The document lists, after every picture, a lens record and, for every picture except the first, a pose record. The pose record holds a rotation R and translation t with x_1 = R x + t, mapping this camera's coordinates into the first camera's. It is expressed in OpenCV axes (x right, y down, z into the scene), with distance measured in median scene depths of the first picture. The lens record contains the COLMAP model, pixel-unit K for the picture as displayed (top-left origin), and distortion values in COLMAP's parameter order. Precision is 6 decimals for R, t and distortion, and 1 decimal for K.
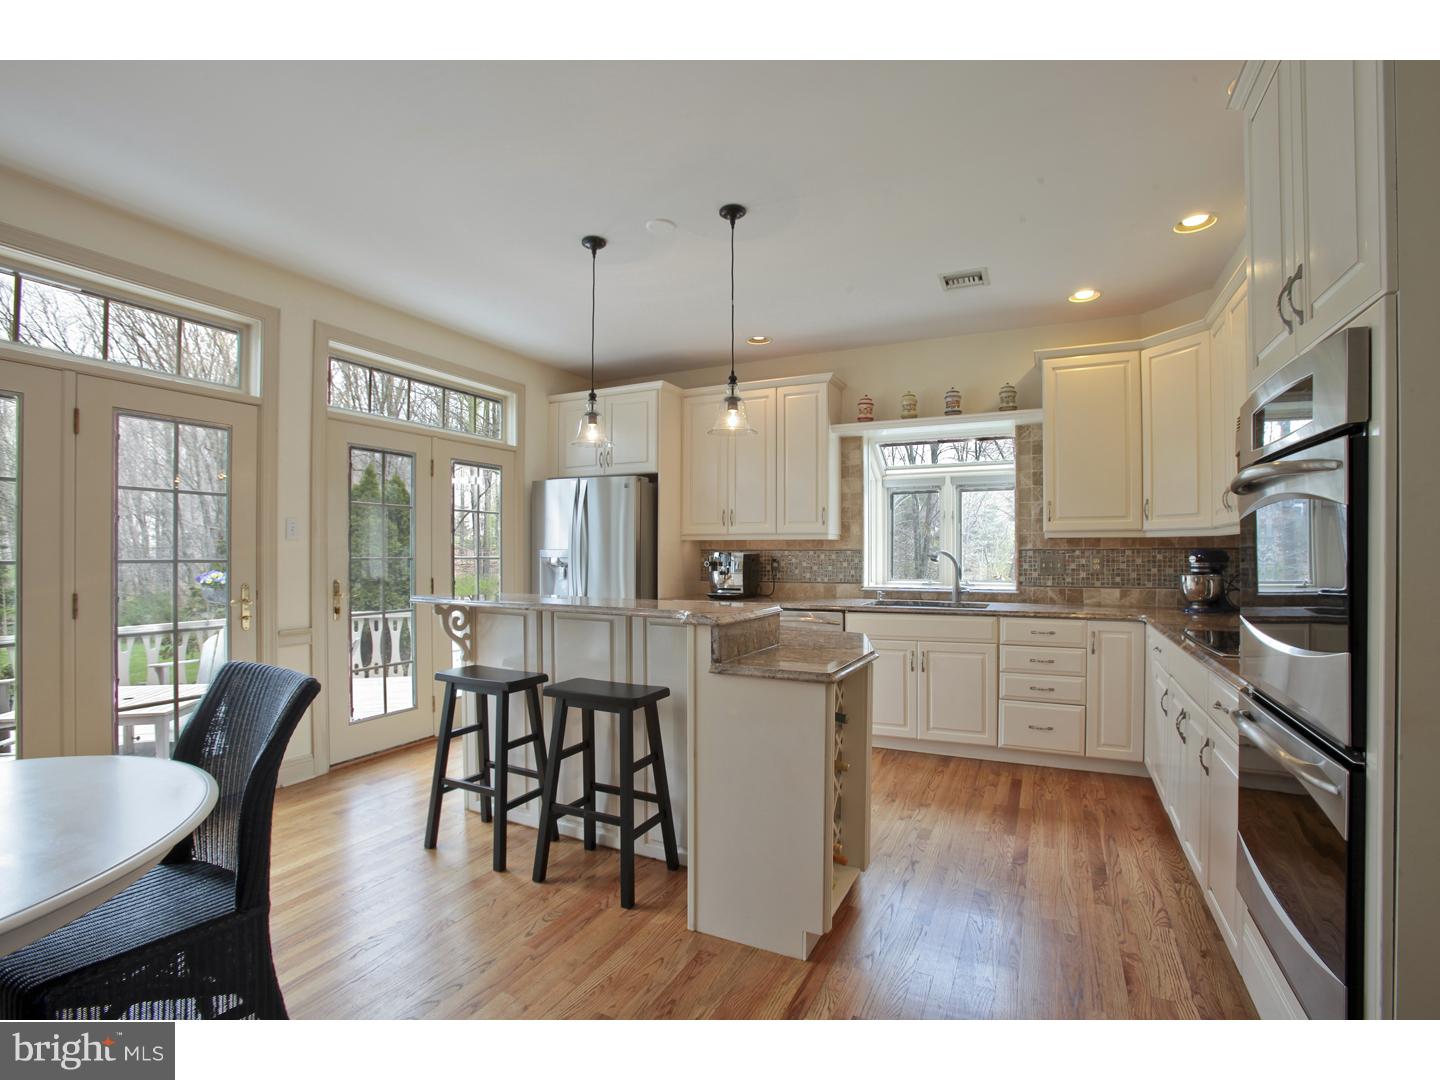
lens RADIAL K [[643.7, 0, 719.9], [0, 643.7, 564.4], [0, 0, 1]] dist [-0.028308, 0.000067]
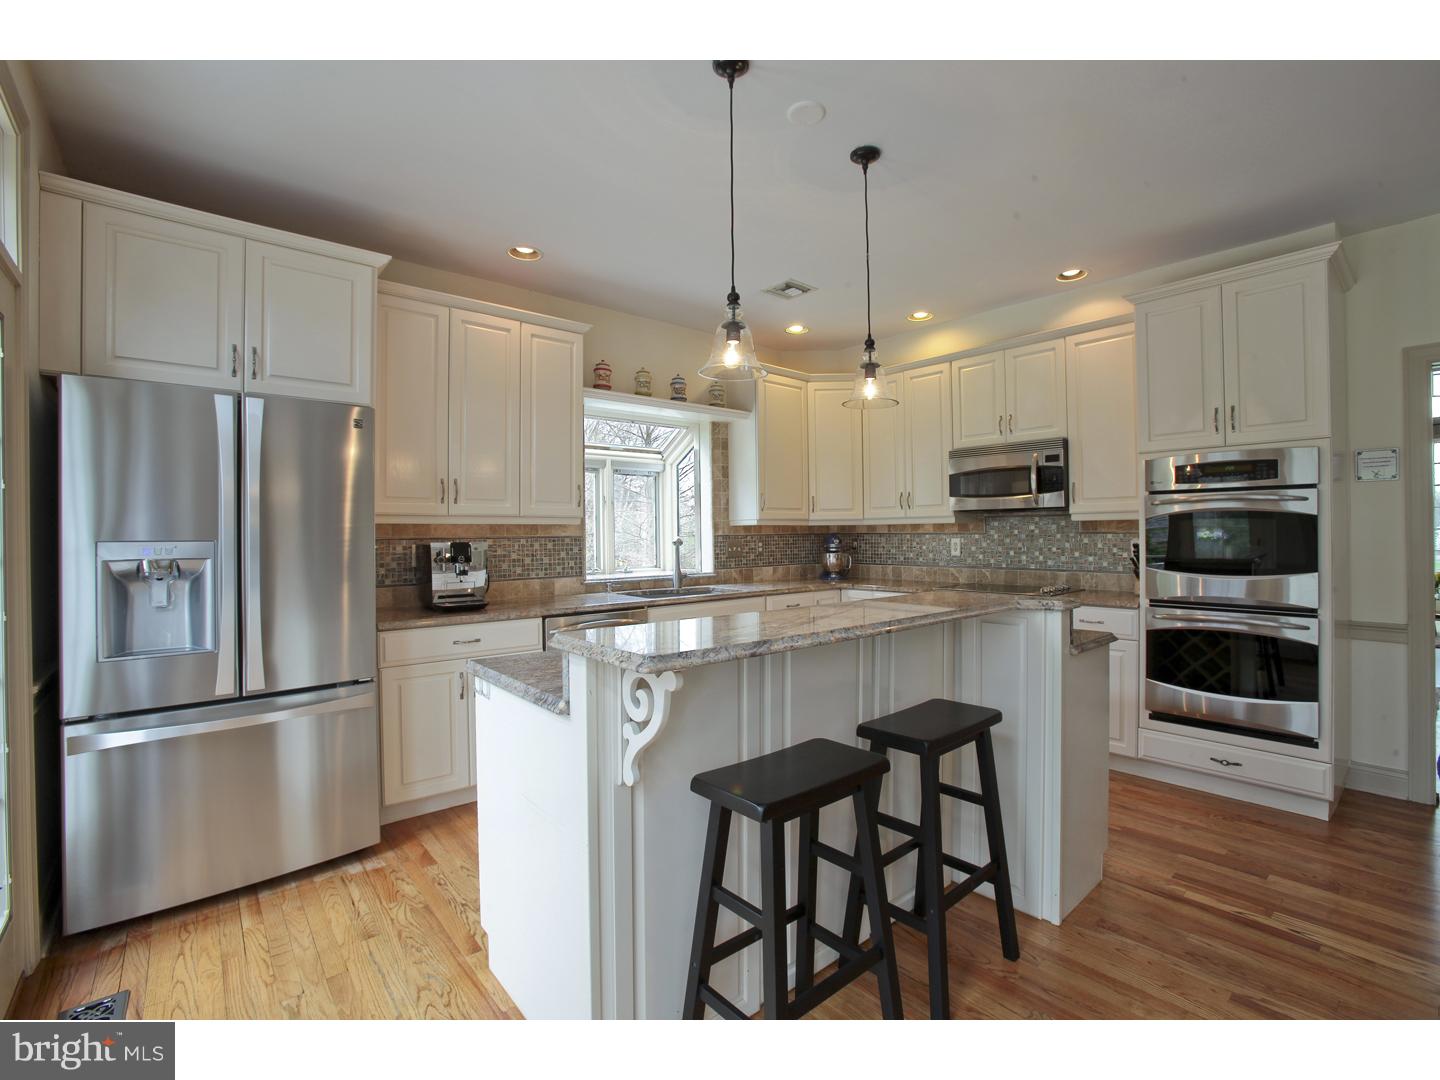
lens RADIAL K [[645.9, 0, 726.7], [0, 645.9, 539.4], [0, 0, 1]] dist [-0.026301, 0.000287]
pose [[0.439920, -0.013650, 0.897933, -0.520109], [0.021150, 0.999765, 0.004836, -0.021518], [-0.897788, 0.016864, 0.440105, 0.499168]]
